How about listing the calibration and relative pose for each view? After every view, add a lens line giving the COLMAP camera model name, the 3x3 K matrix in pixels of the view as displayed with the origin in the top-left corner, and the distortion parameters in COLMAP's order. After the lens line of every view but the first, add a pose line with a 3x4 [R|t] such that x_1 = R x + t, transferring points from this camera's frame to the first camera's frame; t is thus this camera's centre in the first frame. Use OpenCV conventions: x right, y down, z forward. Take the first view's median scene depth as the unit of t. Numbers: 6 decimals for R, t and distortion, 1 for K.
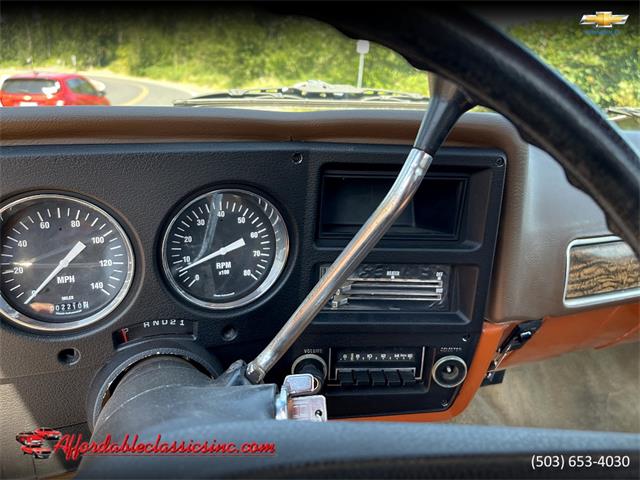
lens RADIAL K [[484.6, 0, 320.0], [0, 484.6, 240.0], [0, 0, 1]] dist [0.063762, -0.092830]
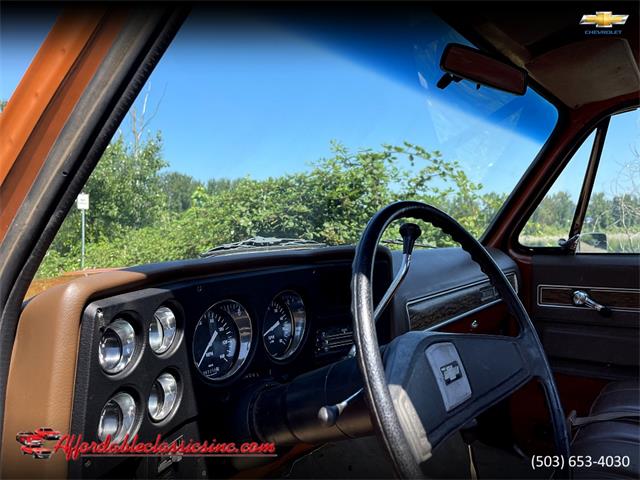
lens RADIAL K [[484.6, 0, 320.0], [0, 484.6, 240.0], [0, 0, 1]] dist [0.063762, -0.092830]
pose [[0.848119, -0.077872, 0.524052, -0.706092], [0.226019, 0.947794, -0.224949, 0.114374], [-0.479176, 0.309230, 0.821442, -0.486113]]
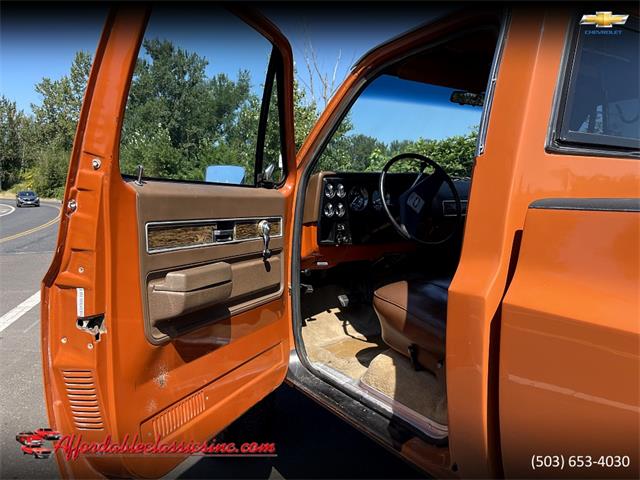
lens RADIAL K [[479.8, 0, 320.0], [0, 479.8, 240.0], [0, 0, 1]] dist [0.071960, -0.101139]
pose [[0.981988, -0.055228, 0.180690, -1.252733], [0.093127, 0.973570, -0.208542, 1.038498], [-0.164397, 0.221613, 0.961177, -2.651615]]
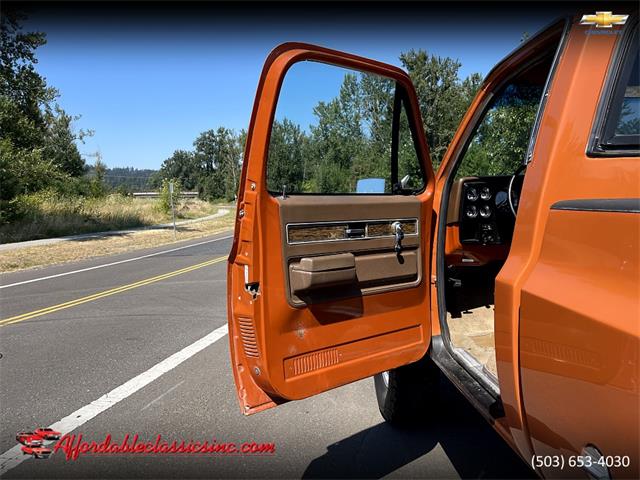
lens RADIAL K [[475.5, 0, 320.0], [0, 475.5, 240.0], [0, 0, 1]] dist [0.075230, -0.101172]
pose [[0.944215, -0.042488, -0.326576, -0.482627], [-0.034970, 0.973102, -0.227707, 1.233012], [0.327467, 0.226424, 0.917332, -3.200503]]
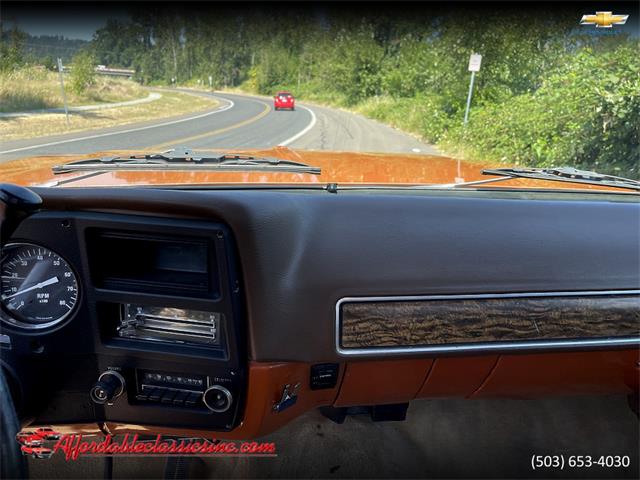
lens RADIAL K [[484.6, 0, 320.0], [0, 484.6, 240.0], [0, 0, 1]] dist [0.063762, -0.092830]
pose [[0.972764, 0.062412, -0.223235, 0.620630], [-0.069318, 0.997324, -0.023227, -0.091149], [0.221188, 0.038069, 0.974488, -0.113884]]
